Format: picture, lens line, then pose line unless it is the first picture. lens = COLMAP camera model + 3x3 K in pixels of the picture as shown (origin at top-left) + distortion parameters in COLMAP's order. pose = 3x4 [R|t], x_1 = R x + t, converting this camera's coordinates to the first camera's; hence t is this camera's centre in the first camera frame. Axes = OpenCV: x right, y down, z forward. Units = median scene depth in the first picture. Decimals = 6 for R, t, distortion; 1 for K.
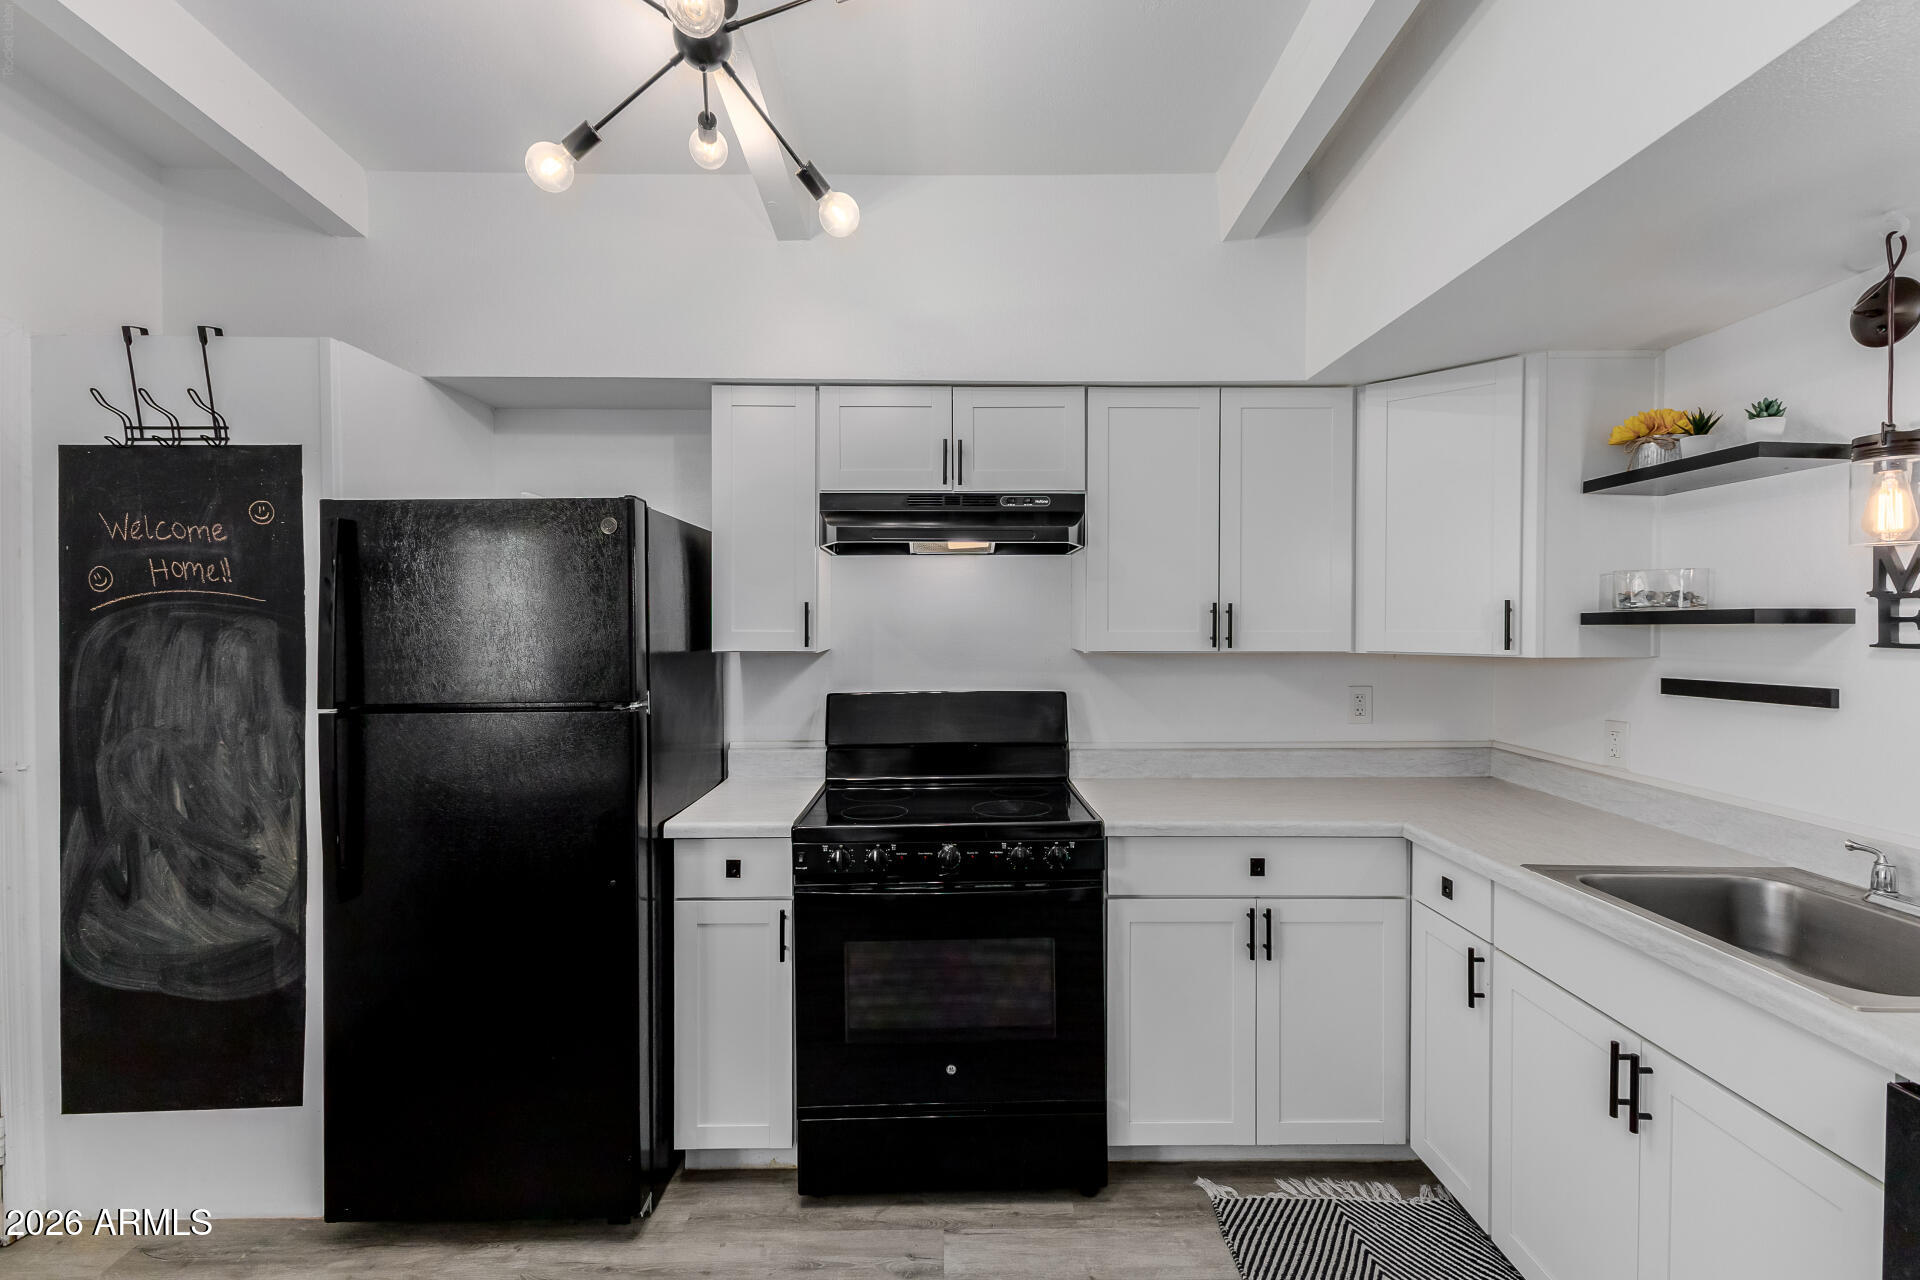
lens RADIAL K [[826.2, 0, 960.6], [0, 826.2, 625.5], [0, 0, 1]] dist [0.015364, -0.005437]
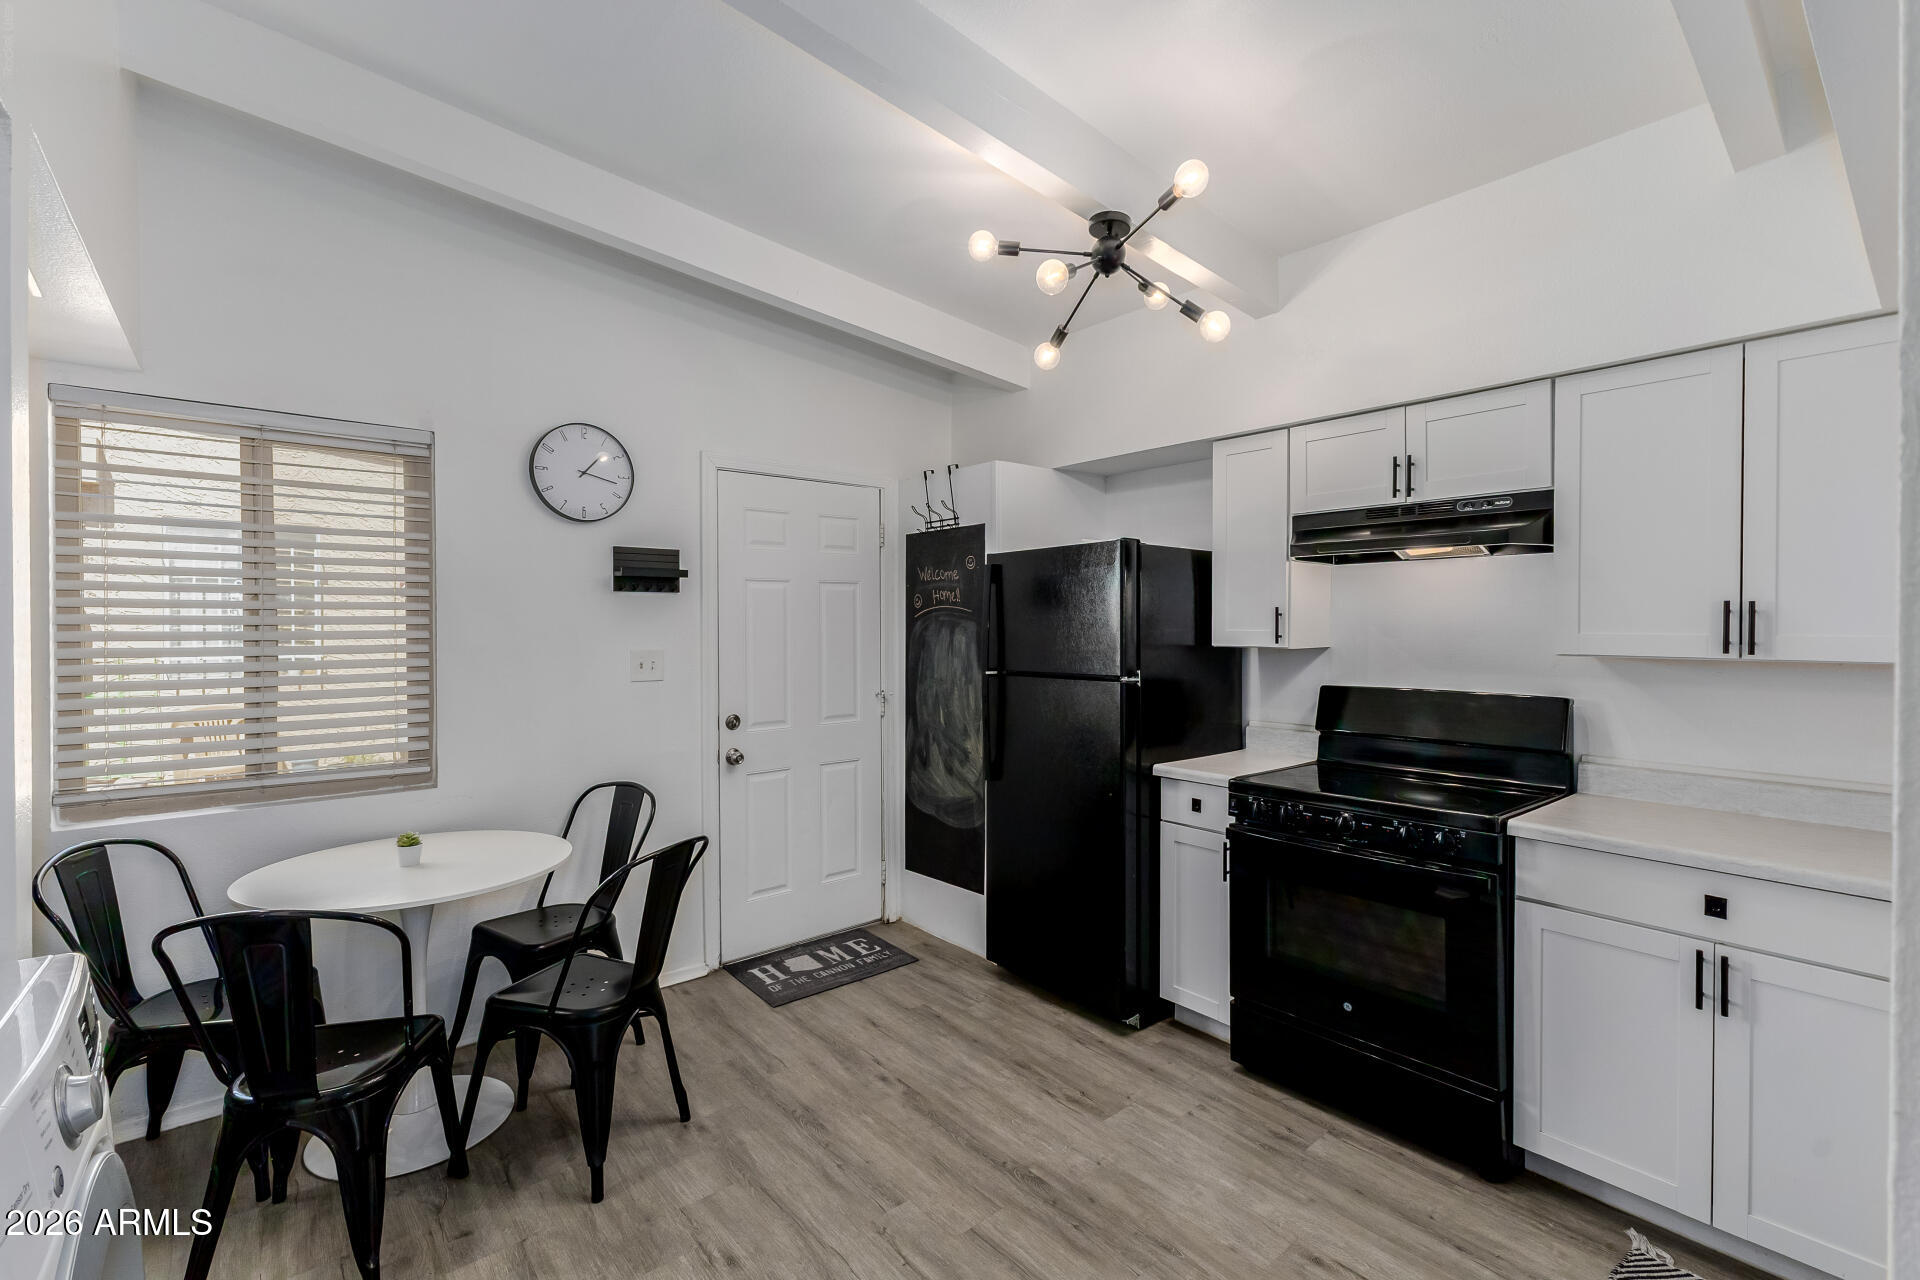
lens RADIAL K [[826.2, 0, 965.6], [0, 826.2, 622.7], [0, 0, 1]] dist [0.015364, -0.005437]
pose [[0.642526, 0.000384, -0.766264, 0.533063], [-0.003217, 0.999992, -0.002196, -0.000956], [0.766257, 0.003876, 0.642523, -0.163868]]
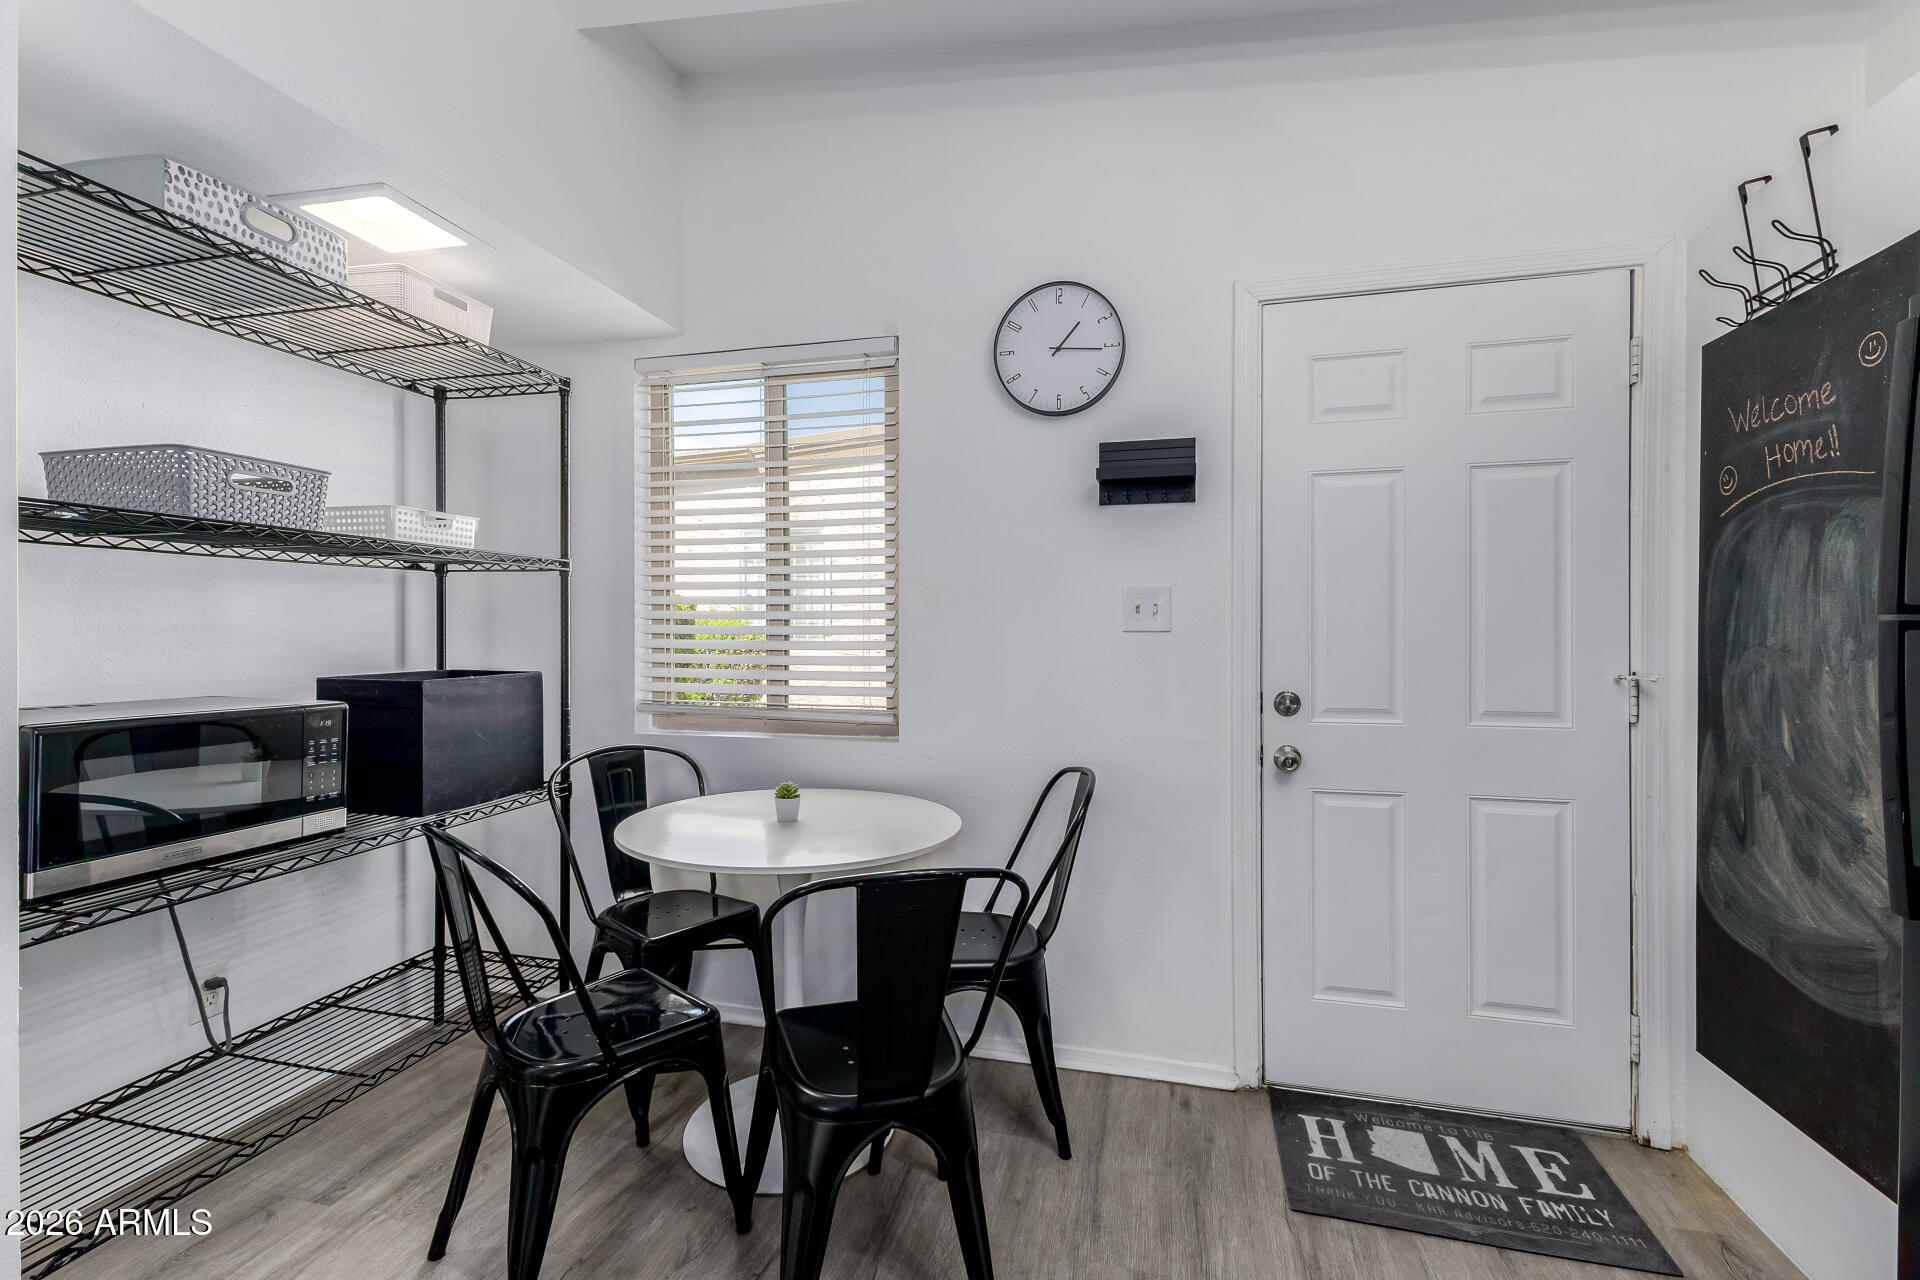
lens RADIAL K [[826.2, 0, 943.5], [0, 826.2, 628.1], [0, 0, 1]] dist [0.015364, -0.005437]
pose [[-0.260946, 0.005599, -0.965337, 0.061053], [-0.001085, 0.999981, 0.006093, 0.099264], [0.965353, 0.002637, -0.260935, 0.418700]]
